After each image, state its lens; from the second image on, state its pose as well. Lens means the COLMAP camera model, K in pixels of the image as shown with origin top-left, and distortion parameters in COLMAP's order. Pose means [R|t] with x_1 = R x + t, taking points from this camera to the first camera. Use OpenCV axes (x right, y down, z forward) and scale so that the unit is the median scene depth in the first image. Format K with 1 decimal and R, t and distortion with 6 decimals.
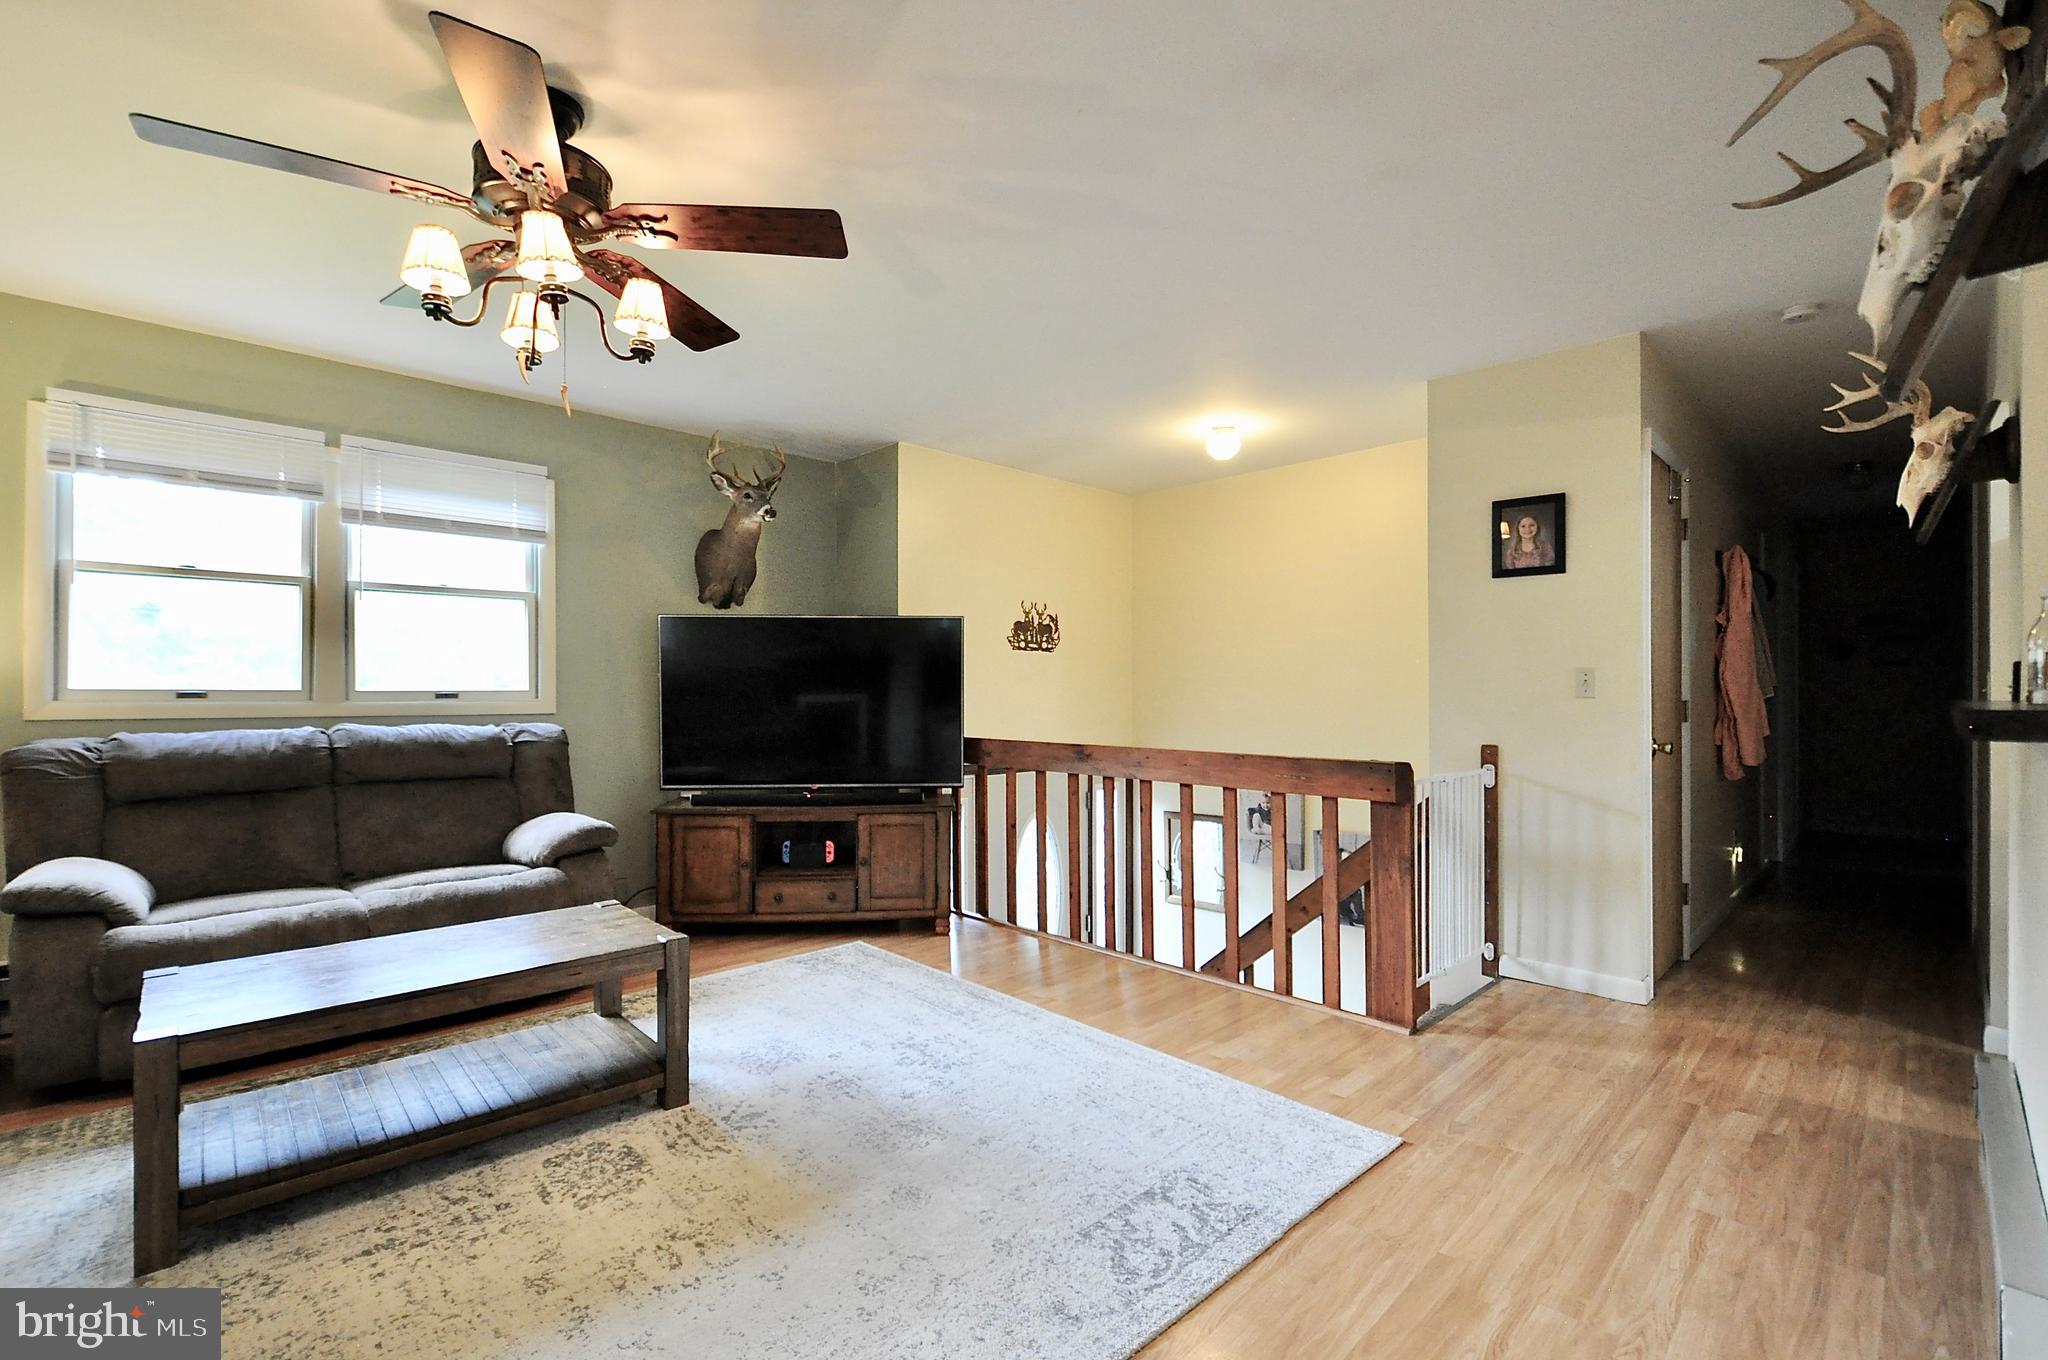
lens RADIAL K [[902.3, 0, 1015.2], [0, 902.3, 690.7], [0, 0, 1]] dist [0.005666, -0.006910]
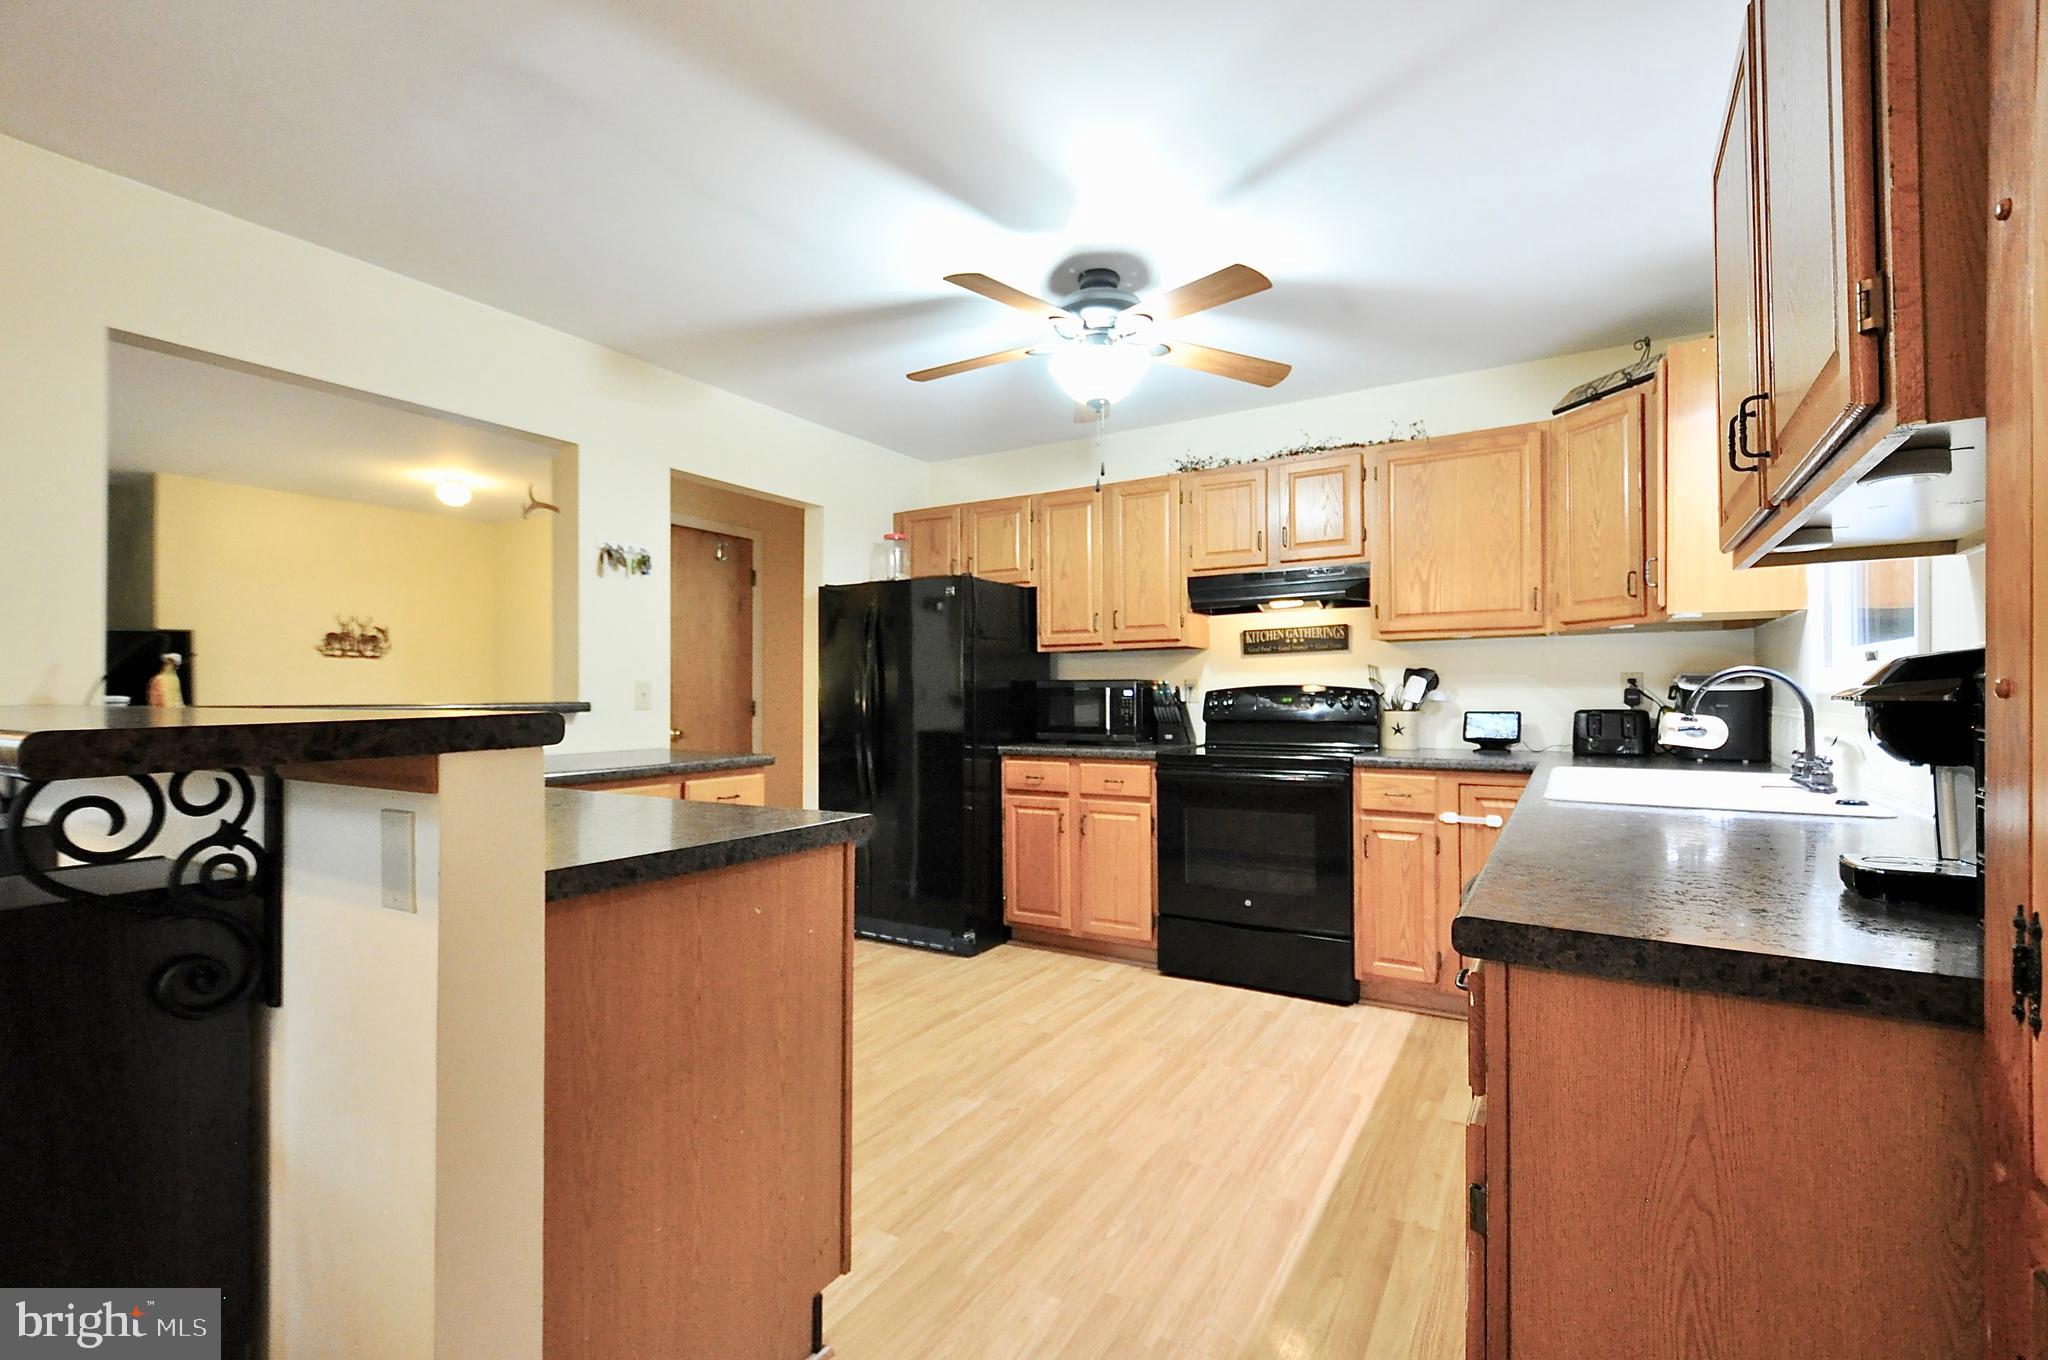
lens RADIAL K [[902.3, 0, 1015.3], [0, 902.3, 692.1], [0, 0, 1]] dist [0.005666, -0.006910]
pose [[0.970697, 0.001508, 0.240303, 0.884681], [-0.001292, 0.999999, -0.001054, -0.002470], [-0.240304, 0.000712, 0.970697, -0.487357]]
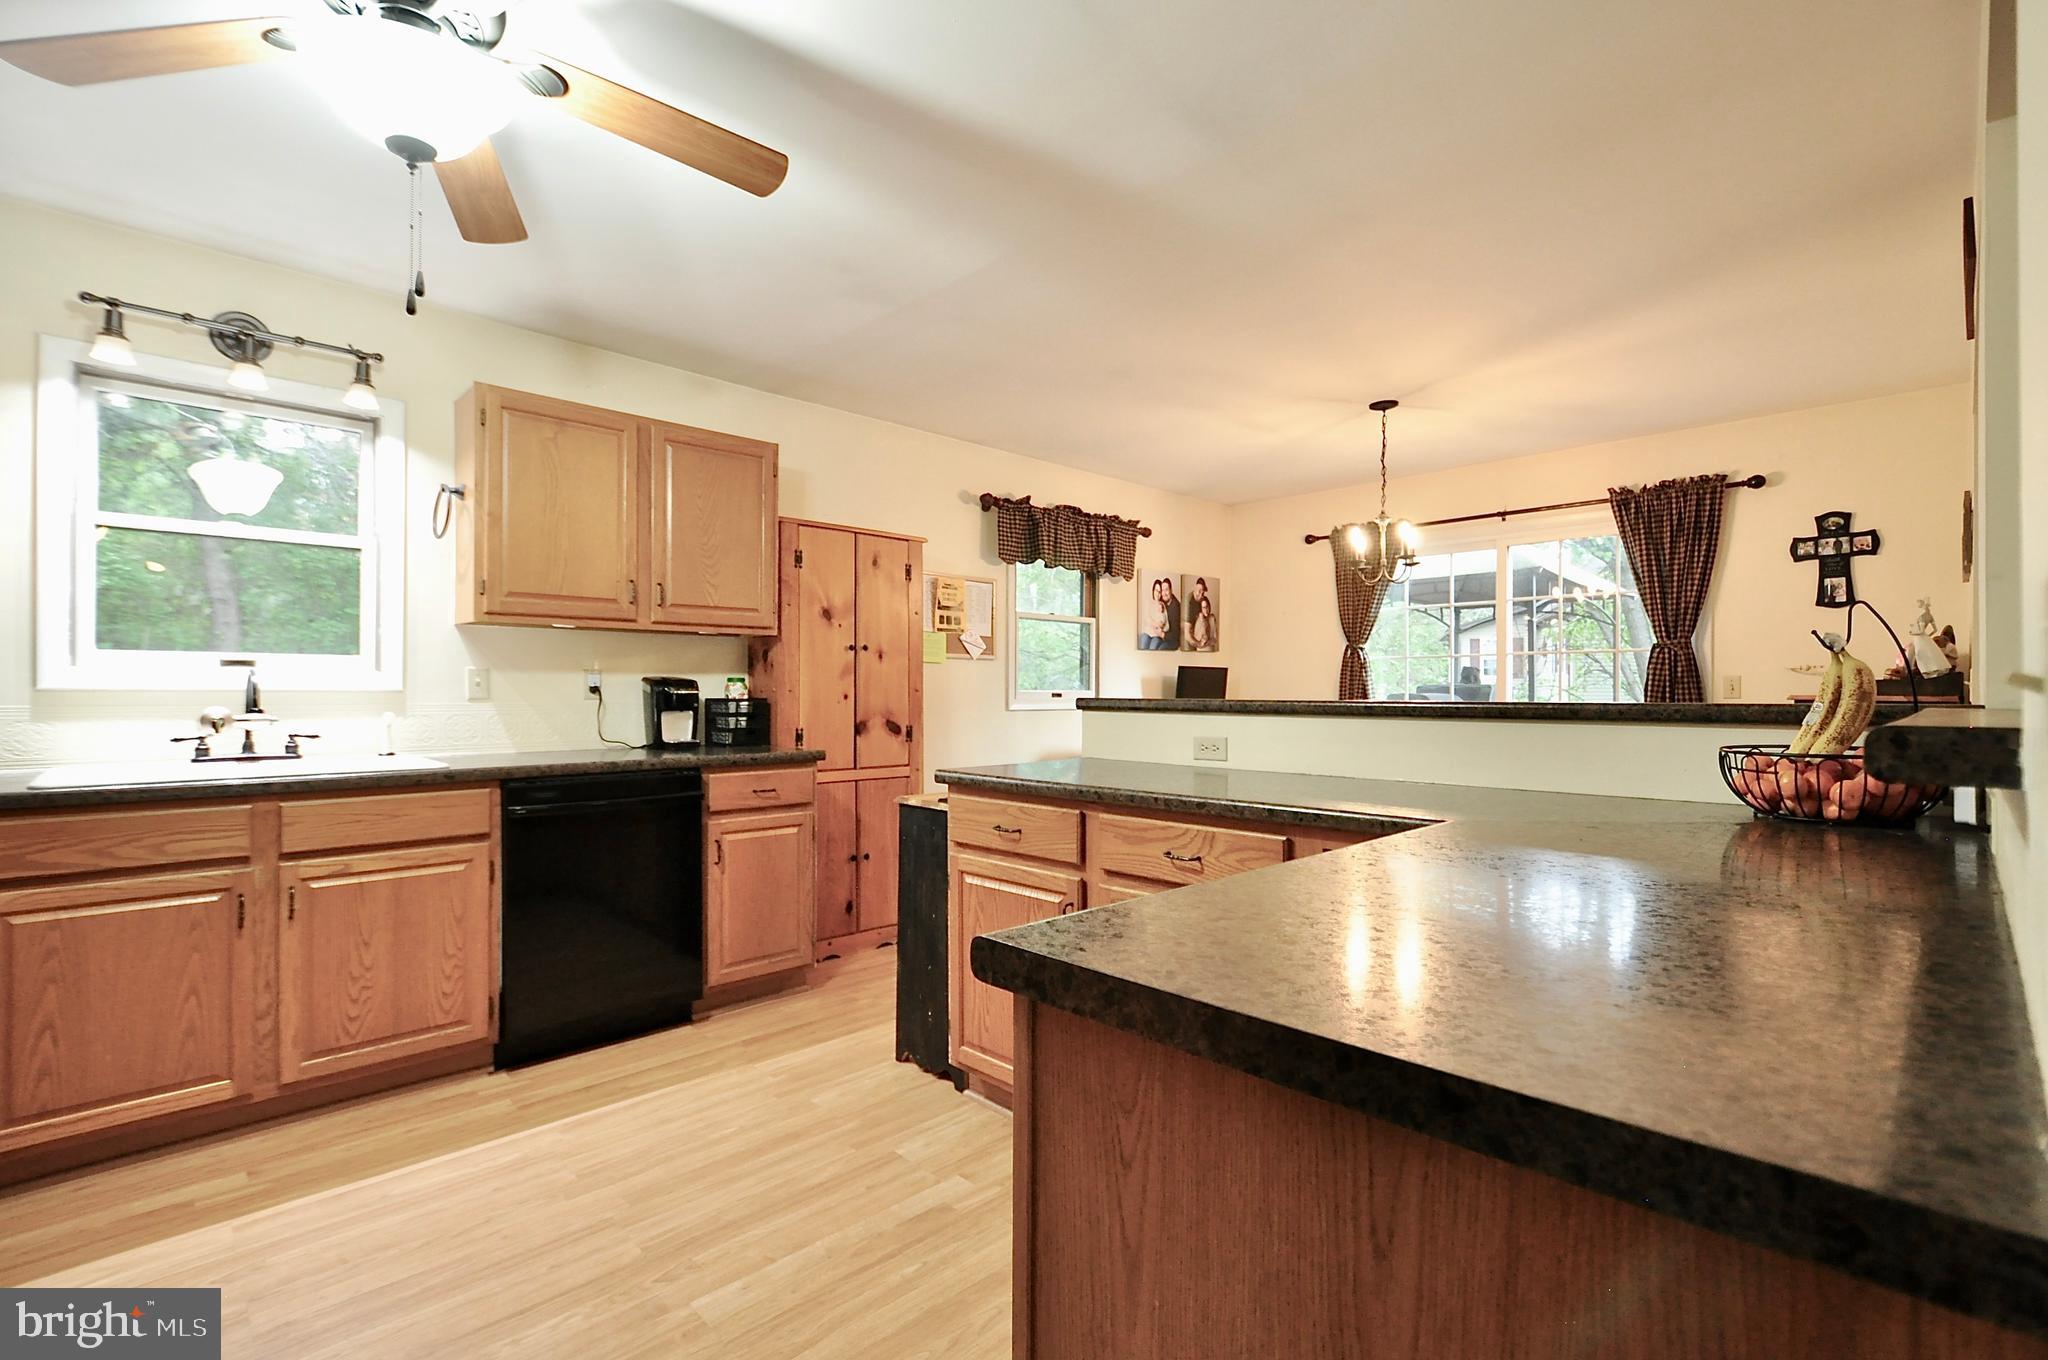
lens RADIAL K [[902.3, 0, 1014.9], [0, 902.3, 688.7], [0, 0, 1]] dist [0.005666, -0.006910]
pose [[-0.999935, -0.000786, 0.011412, 0.853866], [-0.000832, 0.999991, -0.004068, -0.001255], [-0.011409, -0.004078, -0.999927, 0.717859]]
